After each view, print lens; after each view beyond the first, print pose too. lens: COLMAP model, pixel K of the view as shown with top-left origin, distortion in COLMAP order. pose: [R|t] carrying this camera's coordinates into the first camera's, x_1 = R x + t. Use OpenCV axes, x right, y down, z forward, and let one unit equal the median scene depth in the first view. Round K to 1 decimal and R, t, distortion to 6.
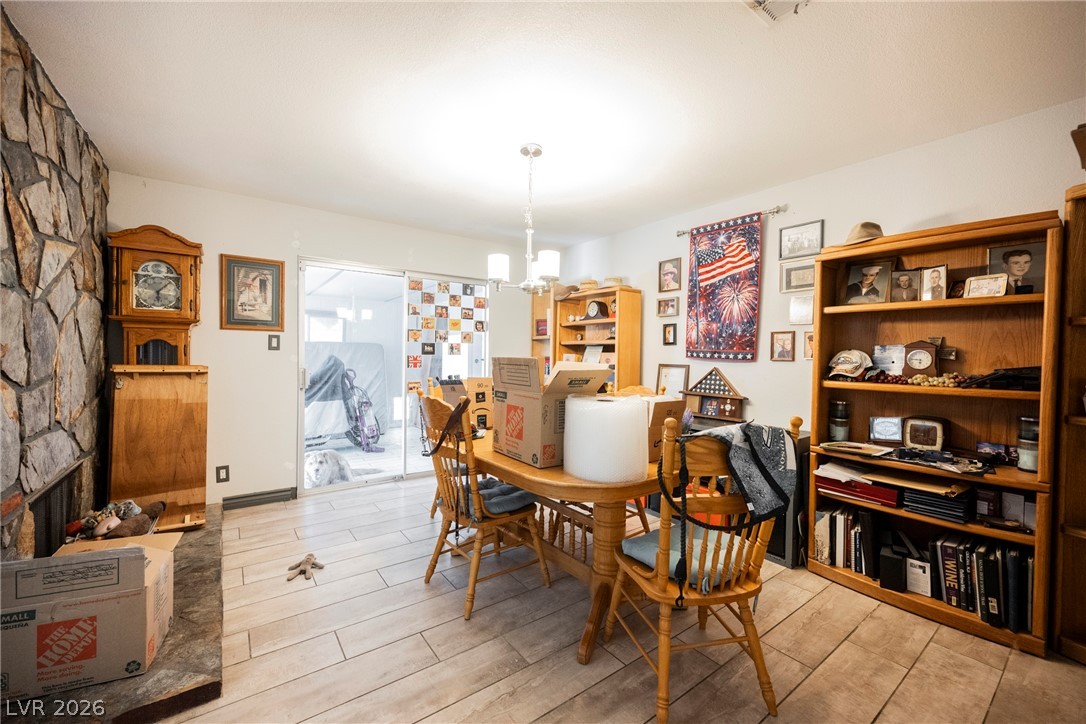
lens RADIAL K [[428.3, 0, 543.0], [0, 428.3, 362.0], [0, 0, 1]] dist [0.000471, -0.000064]
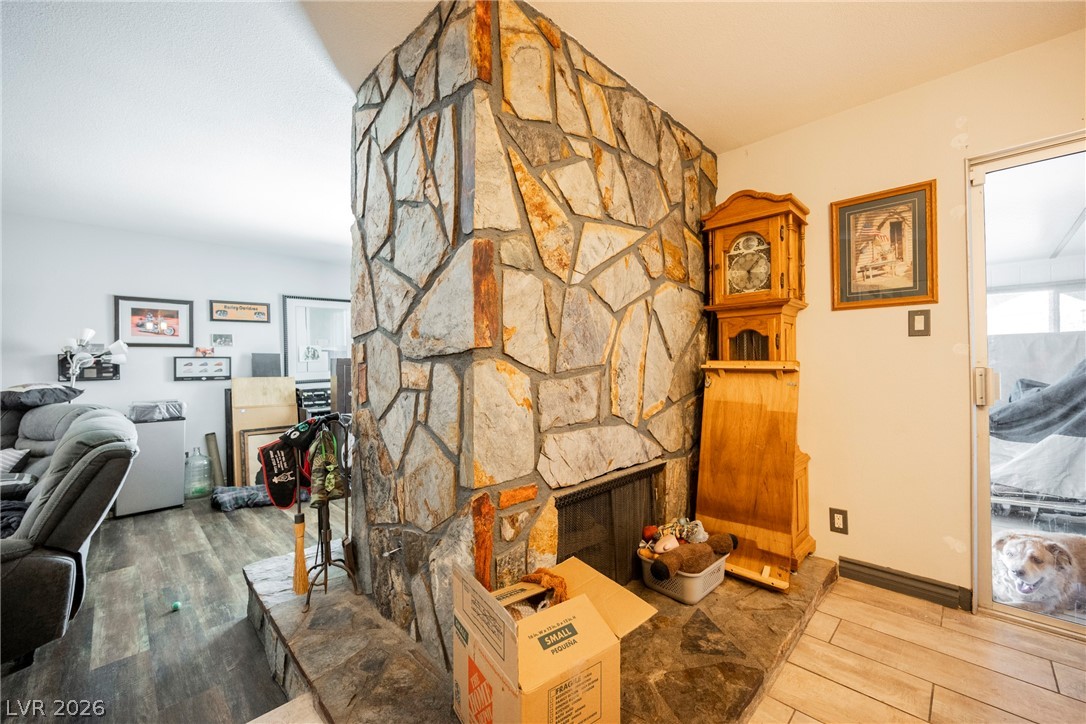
lens RADIAL K [[427.6, 0, 545.8], [0, 427.6, 359.6], [0, 0, 1]] dist [-0.000595, -0.000446]
pose [[0.153651, -0.026887, -0.987759, -0.220940], [-0.008056, 0.999562, -0.028461, 0.043473], [0.988092, 0.012330, 0.153367, 0.695409]]
